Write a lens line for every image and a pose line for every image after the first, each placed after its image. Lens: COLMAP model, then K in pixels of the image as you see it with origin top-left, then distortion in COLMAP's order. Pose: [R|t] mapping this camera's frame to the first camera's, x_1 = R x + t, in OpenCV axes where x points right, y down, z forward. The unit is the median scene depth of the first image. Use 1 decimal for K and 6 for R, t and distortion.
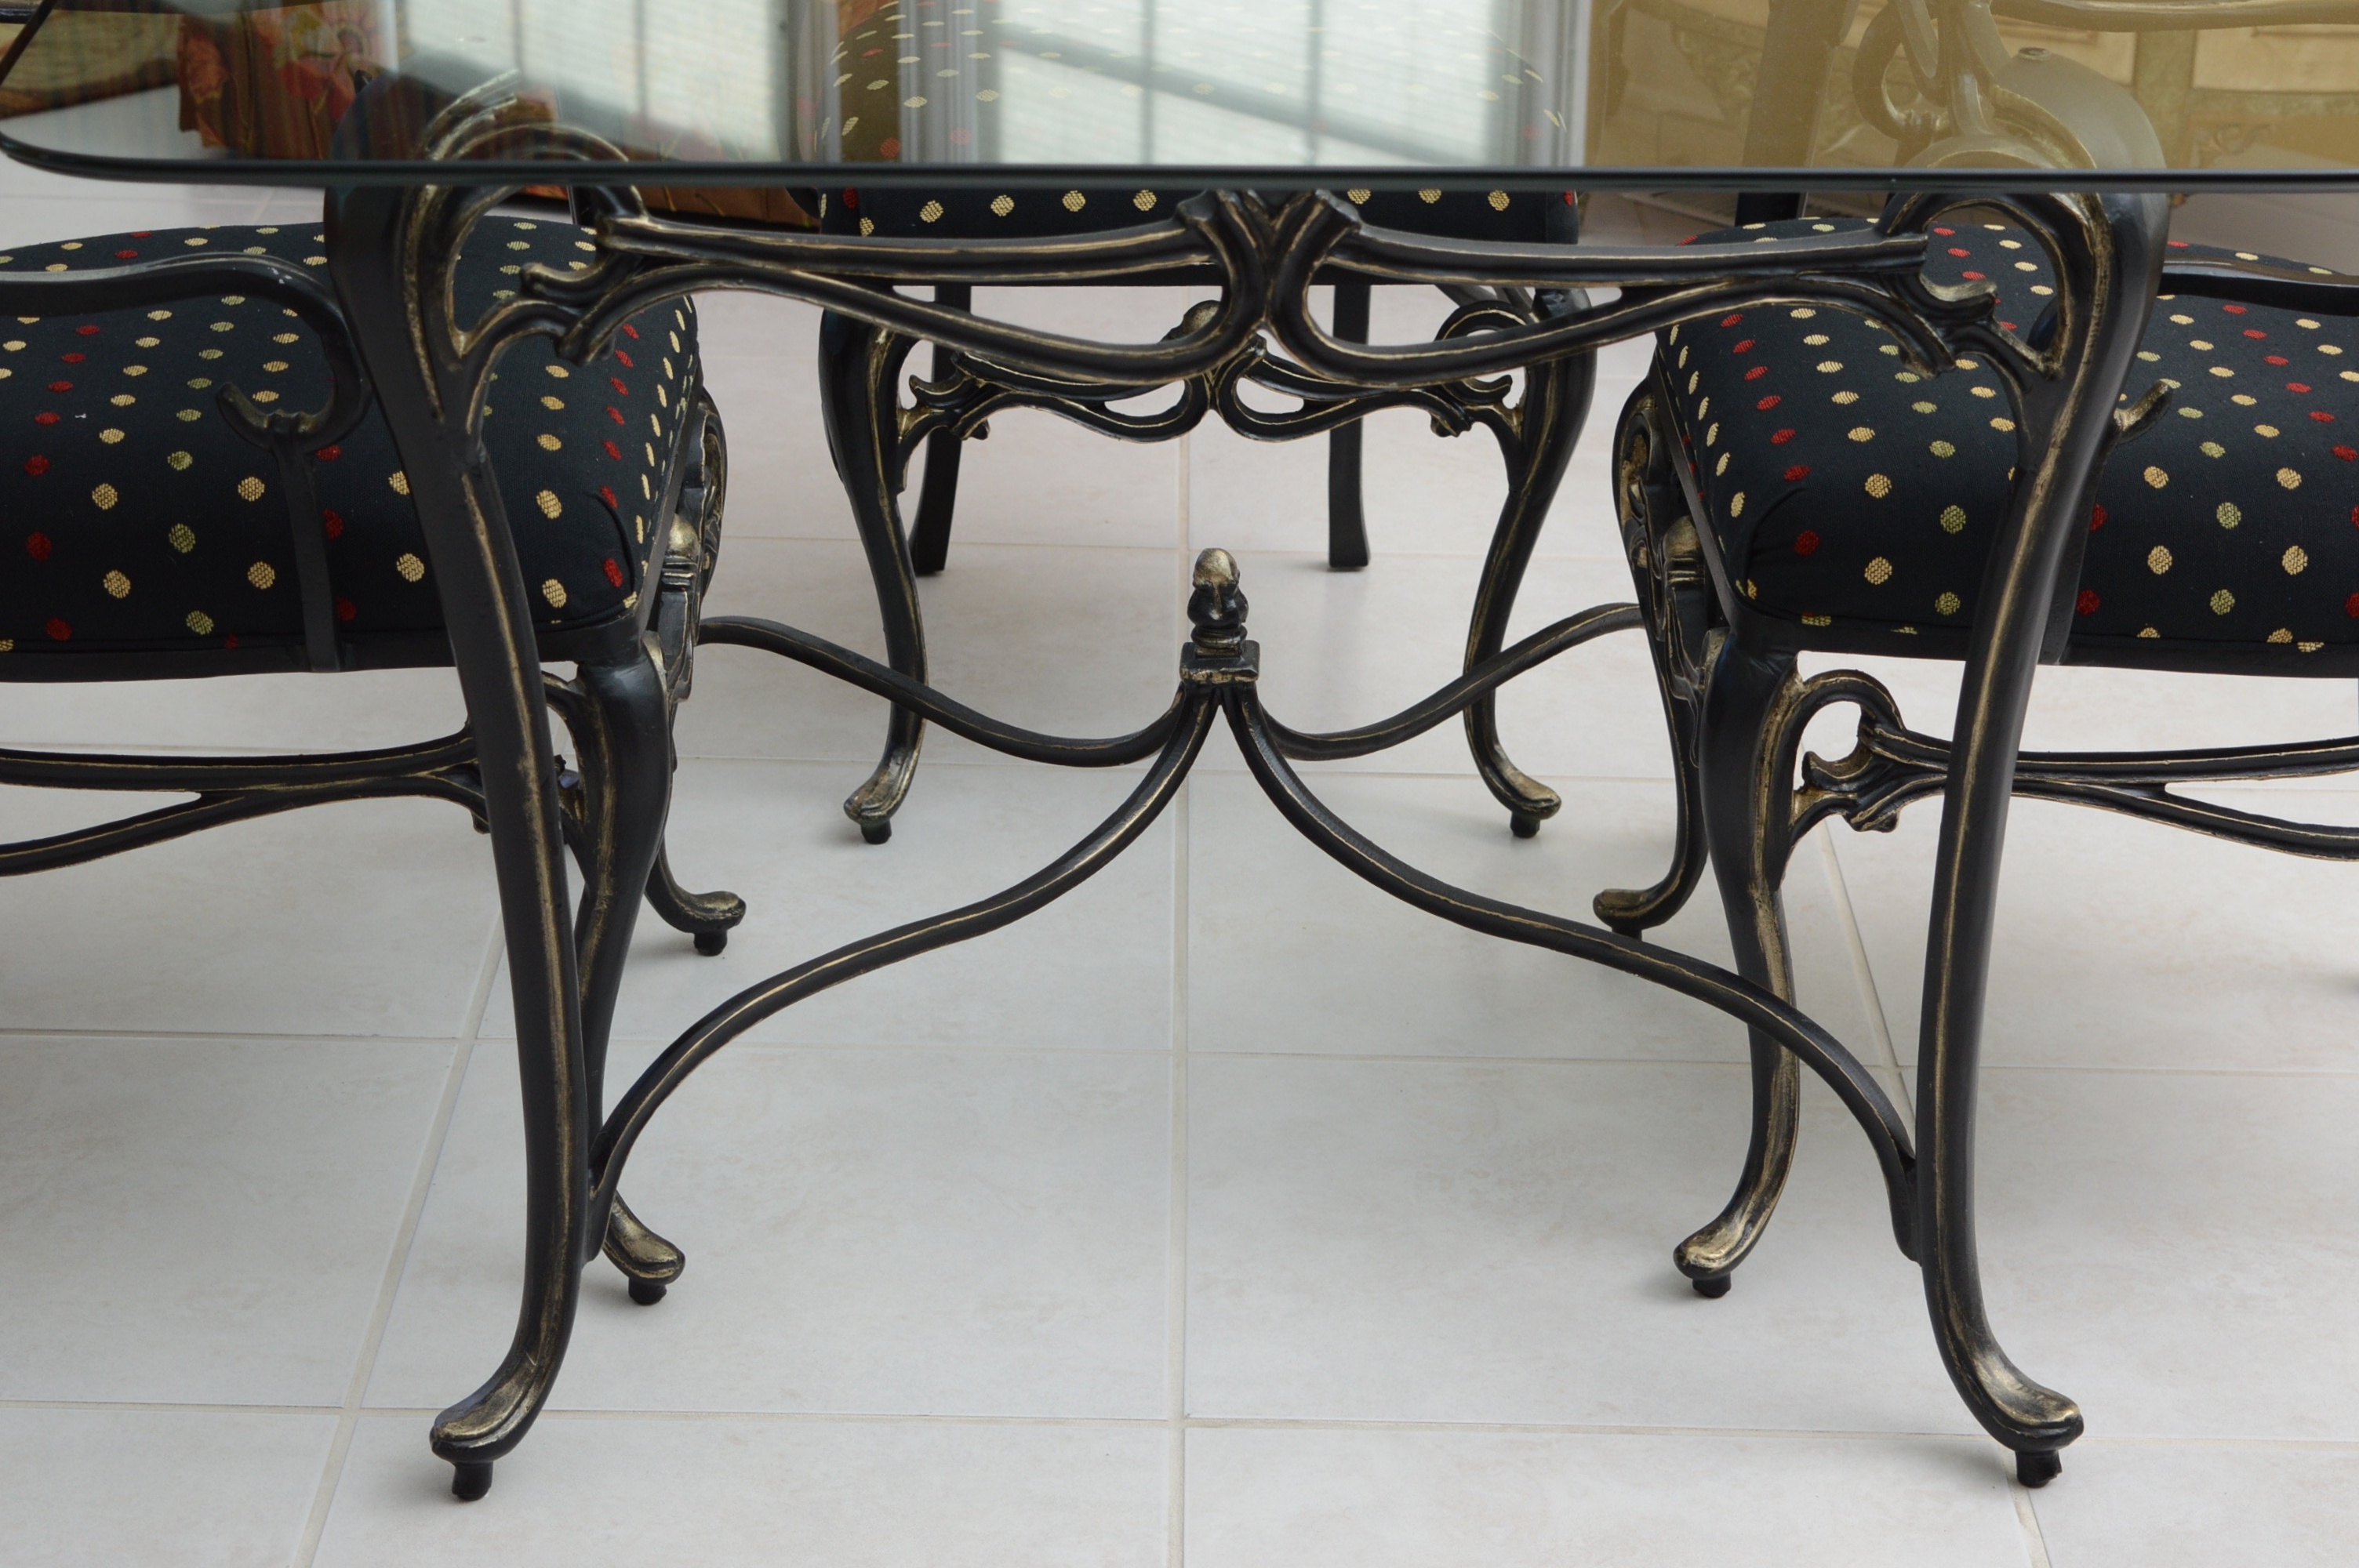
lens RADIAL K [[4818.6, 0, 1179.5], [0, 4818.6, 784.0], [0, 0, 1]] dist [0.067986, 0.234611]
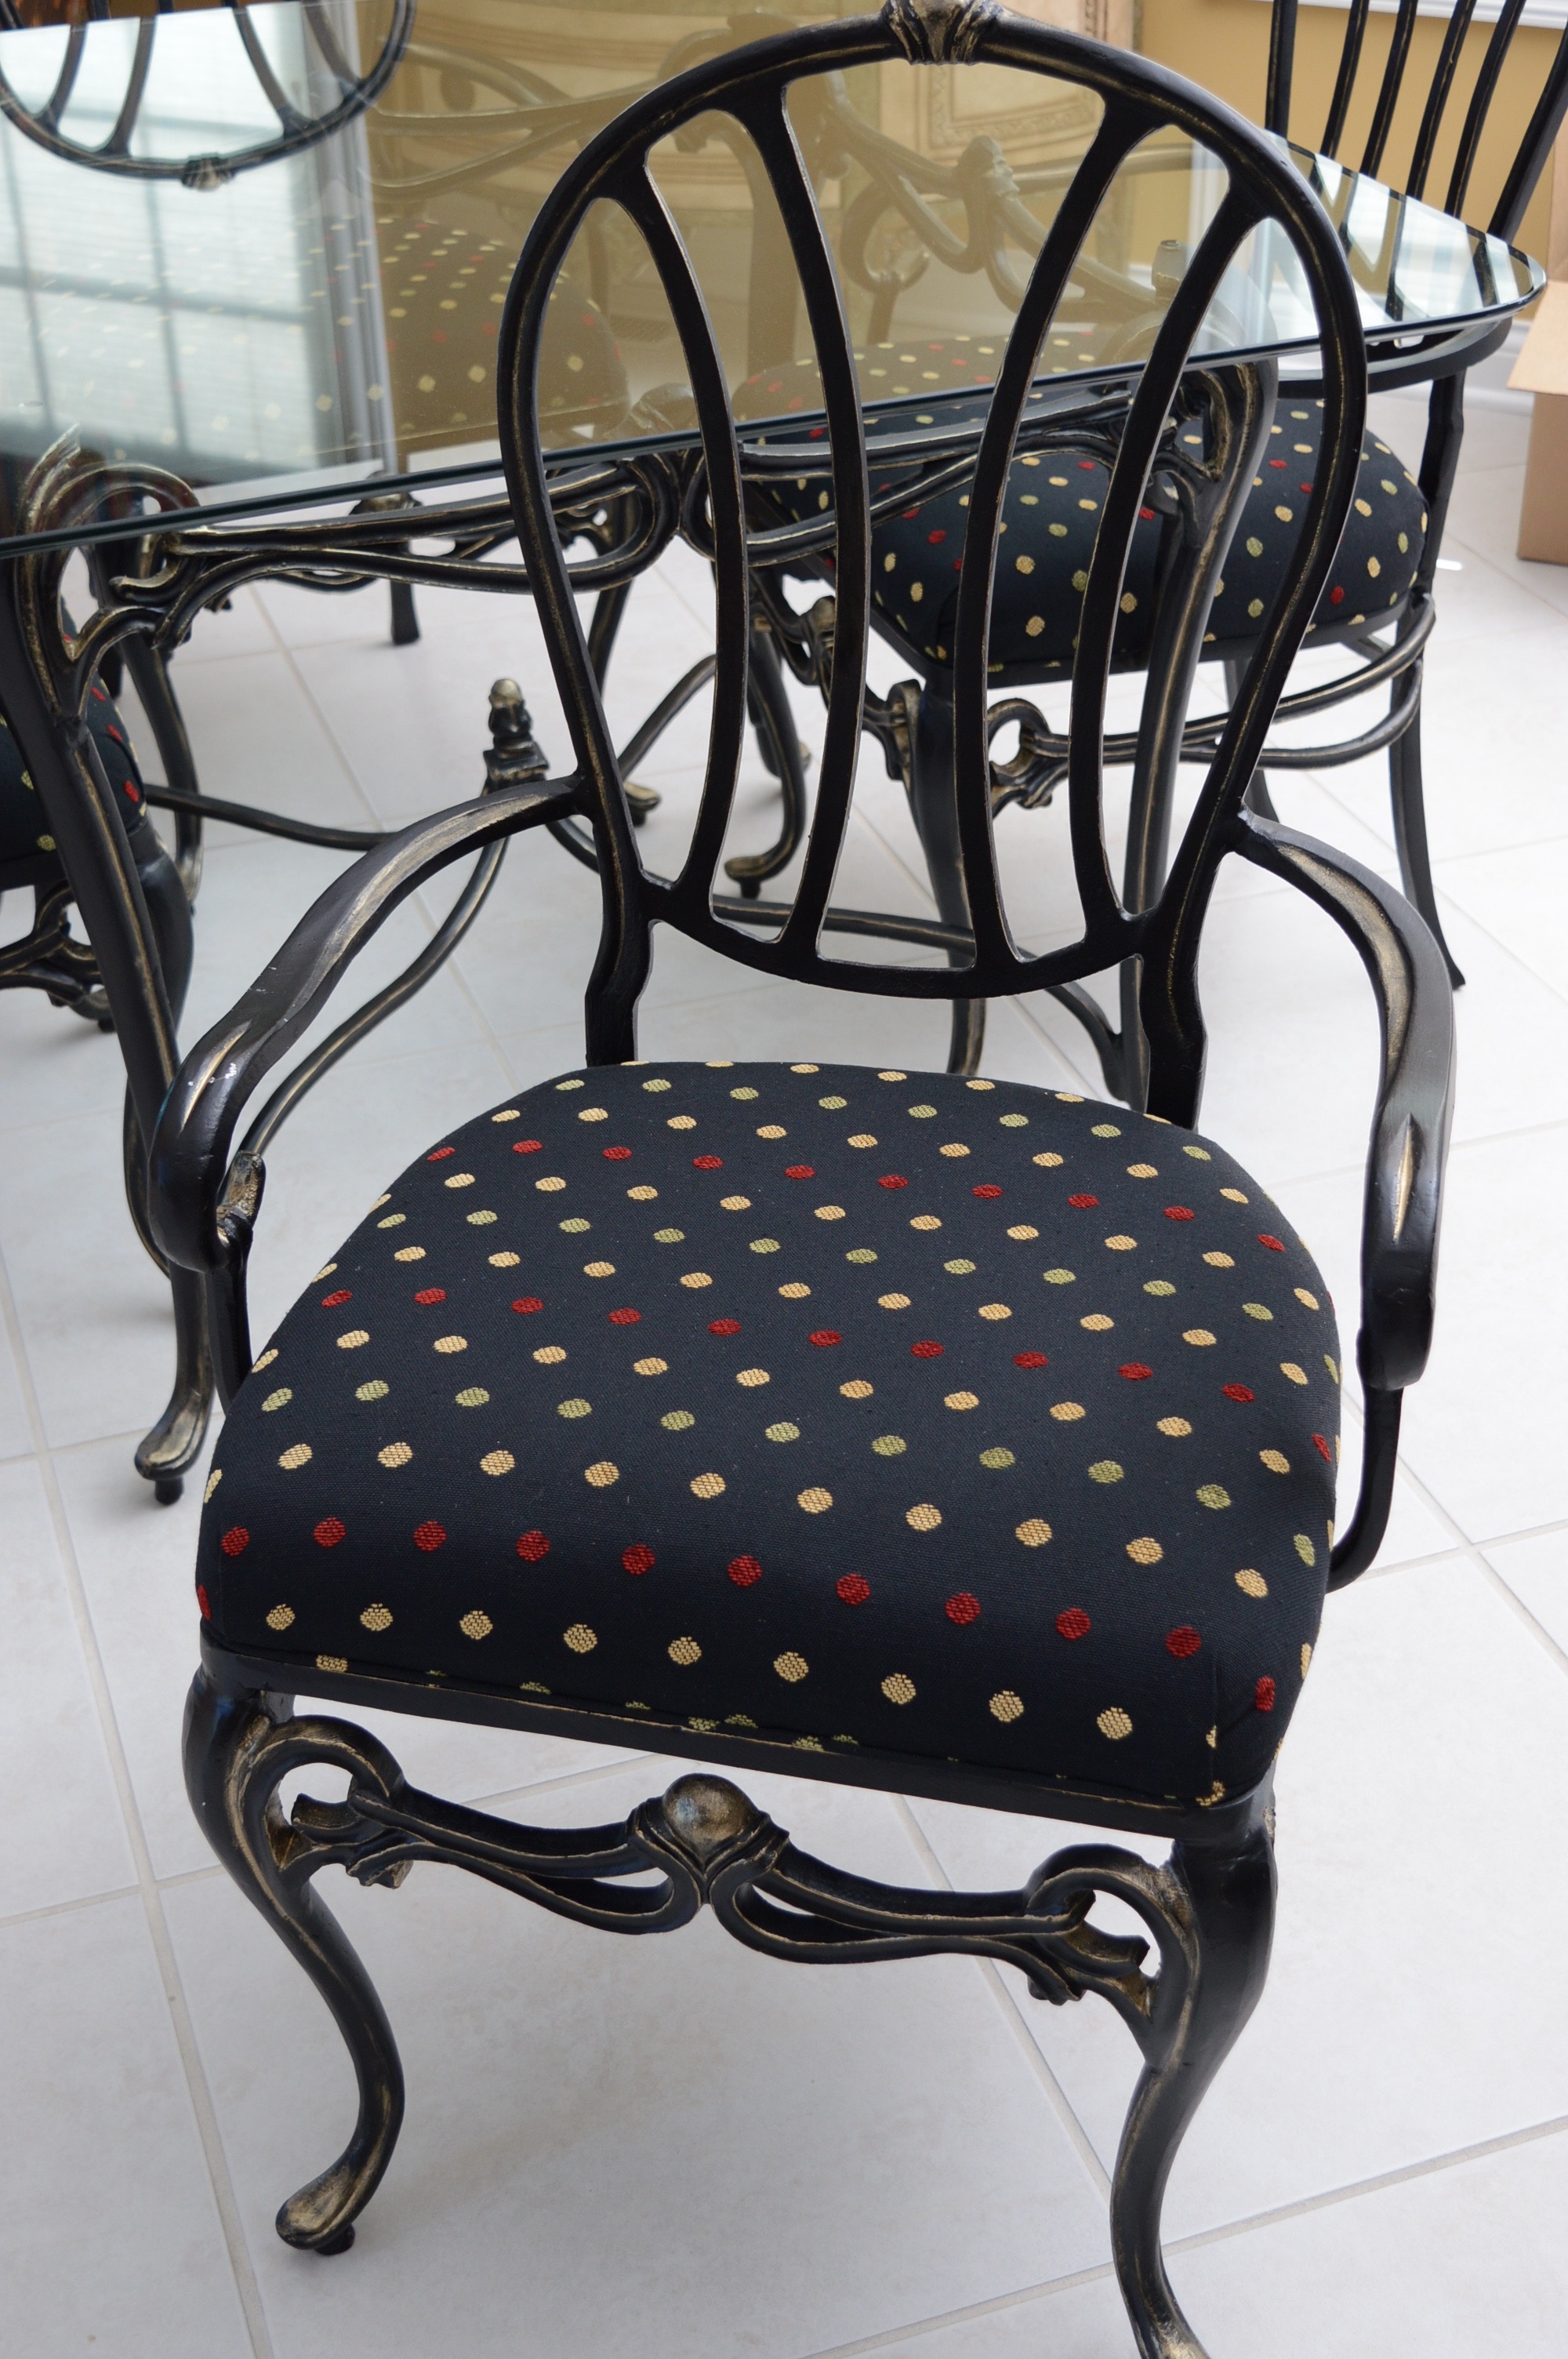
lens RADIAL K [[3147.6, 0, 784.0], [0, 3147.6, 1179.5], [0, 0, 1]] dist [-0.047180, -0.038236]
pose [[0.941322, -0.211329, 0.263161, -0.190265], [0.163469, 0.967622, 0.192317, -0.074046], [-0.295282, -0.138014, 0.945389, 0.142124]]
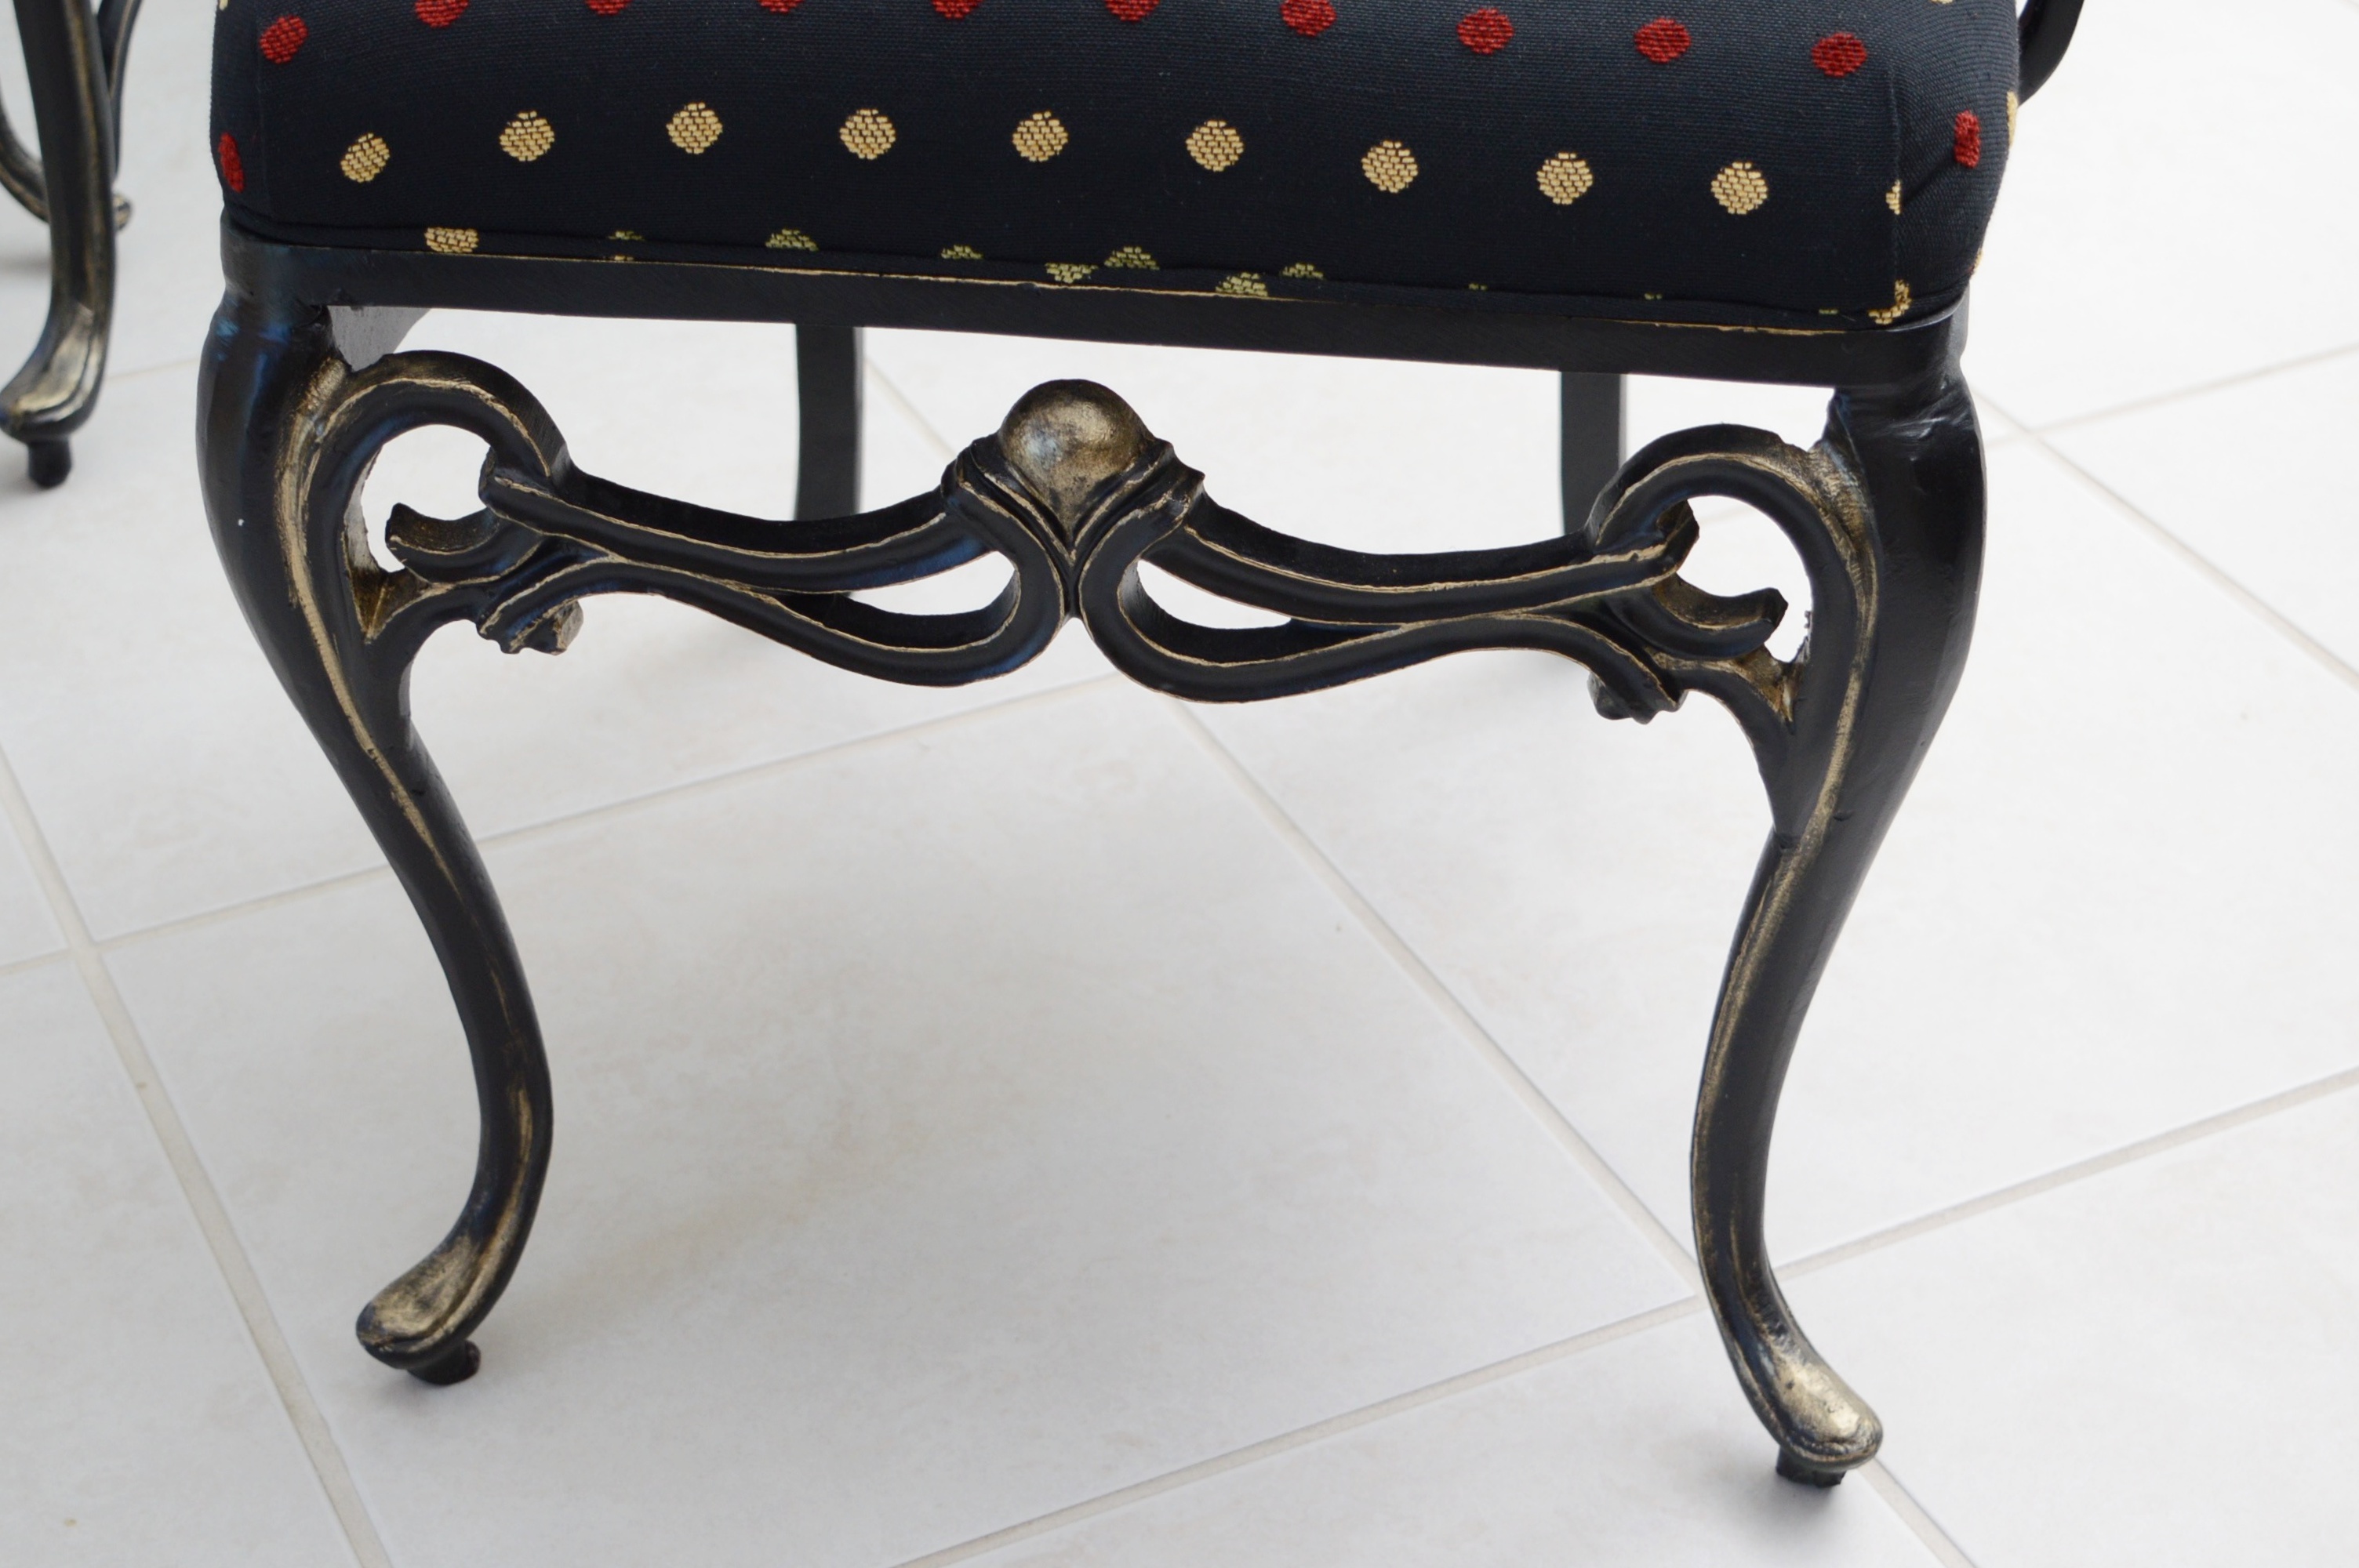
lens RADIAL K [[4308.0, 0, 1168.6], [0, 4308.0, 822.6], [0, 0, 1]] dist [-0.011905, -0.020624]
pose [[0.894710, -0.264992, 0.359546, -0.252426], [0.194583, 0.955836, 0.220261, 0.073615], [-0.402034, -0.127108, 0.906759, 0.213363]]
